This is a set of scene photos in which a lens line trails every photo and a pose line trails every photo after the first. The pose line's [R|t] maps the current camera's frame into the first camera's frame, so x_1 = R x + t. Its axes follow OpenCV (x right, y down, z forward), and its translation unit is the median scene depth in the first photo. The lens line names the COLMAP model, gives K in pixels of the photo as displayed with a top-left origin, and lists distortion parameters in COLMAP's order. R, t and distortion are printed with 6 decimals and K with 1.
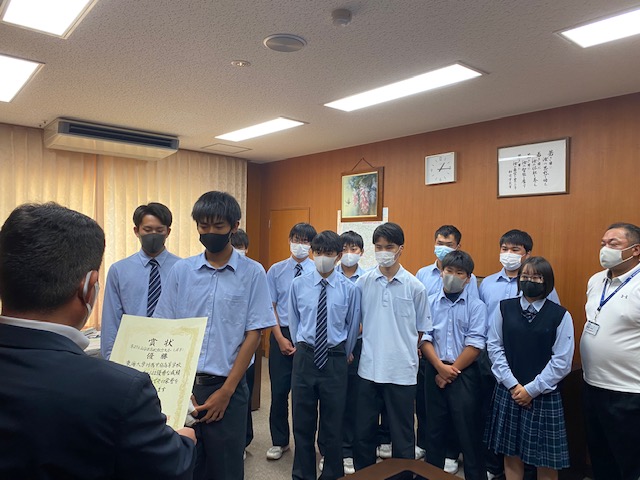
lens RADIAL K [[488.7, 0, 320.0], [0, 488.7, 240.0], [0, 0, 1]] dist [0.055317, -0.068290]
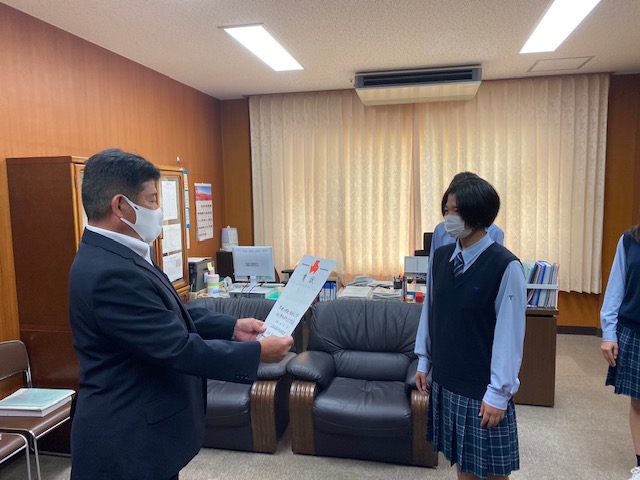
lens RADIAL K [[488.7, 0, 320.0], [0, 488.7, 240.0], [0, 0, 1]] dist [0.055317, -0.068290]
pose [[0.615124, 0.038045, -0.787512, 0.221556], [0.032308, 0.996780, 0.073391, 0.019750], [0.787768, -0.070587, 0.611914, 0.248563]]
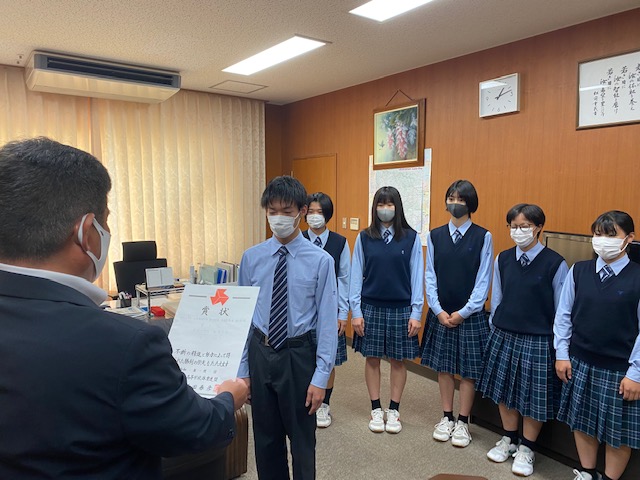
lens RADIAL K [[488.7, 0, 320.0], [0, 488.7, 240.0], [0, 0, 1]] dist [0.055317, -0.068290]
pose [[0.997642, -0.015974, -0.066752, 0.005238], [0.021972, 0.995689, 0.090110, 0.007504], [0.065025, -0.091364, 0.993692, 0.145937]]
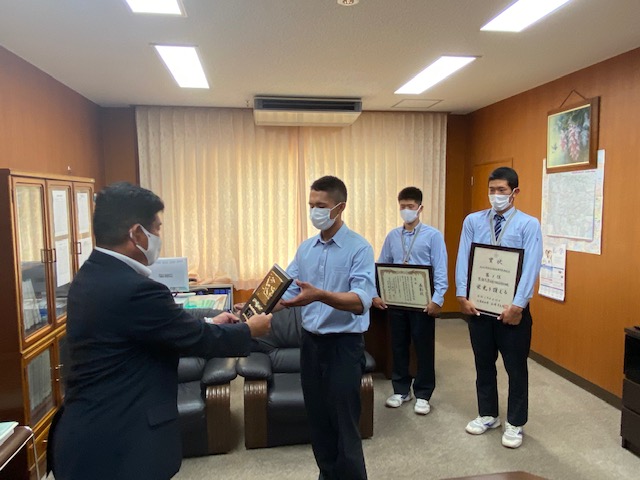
lens RADIAL K [[461.7, 0, 318.1], [0, 461.7, 240.7], [0, 0, 1]] dist [0.096475, -0.118078]
pose [[0.853065, 0.013963, -0.521617, 0.138745], [0.030662, 0.996573, 0.076823, 0.004631], [0.520902, -0.081529, 0.849714, 0.121733]]
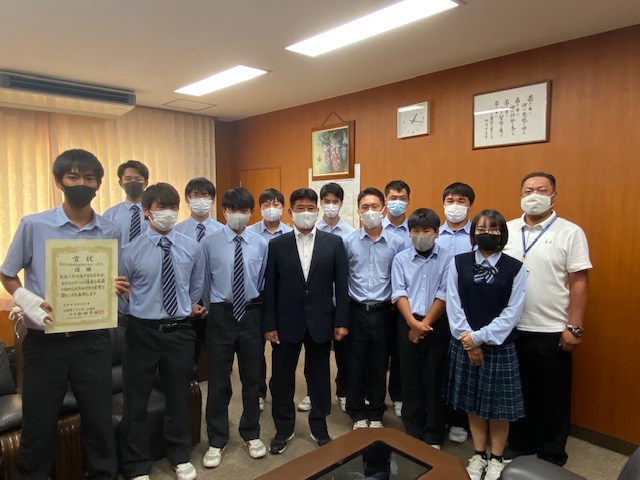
lens RADIAL K [[461.7, 0, 318.1], [0, 461.7, 240.7], [0, 0, 1]] dist [0.096475, -0.118078]
pose [[0.999017, -0.026884, 0.035241, 0.020252], [0.023827, 0.996141, 0.084467, 0.005590], [-0.037376, -0.083545, 0.995803, 0.077234]]
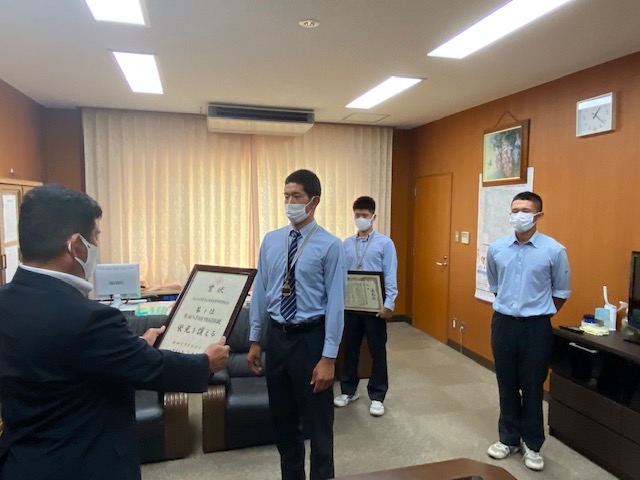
lens RADIAL K [[461.7, 0, 318.1], [0, 461.7, 240.7], [0, 0, 1]] dist [0.096475, -0.118078]
pose [[0.909924, 0.013468, -0.414556, 0.134365], [0.015966, 0.997595, 0.067455, 0.000131], [0.414468, -0.067998, 0.907520, 0.089653]]
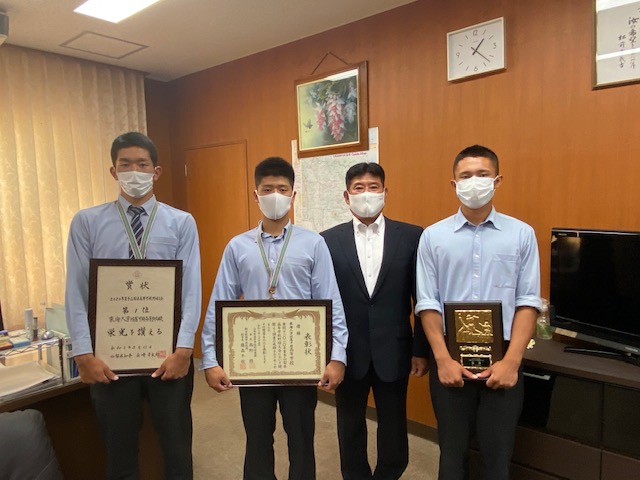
lens RADIAL K [[461.7, 0, 318.1], [0, 461.7, 240.7], [0, 0, 1]] dist [0.096475, -0.118078]
pose [[0.984460, -0.062491, 0.164116, -0.043021], [0.047849, 0.994636, 0.091706, 0.019922], [-0.168967, -0.082428, 0.982169, 0.396438]]
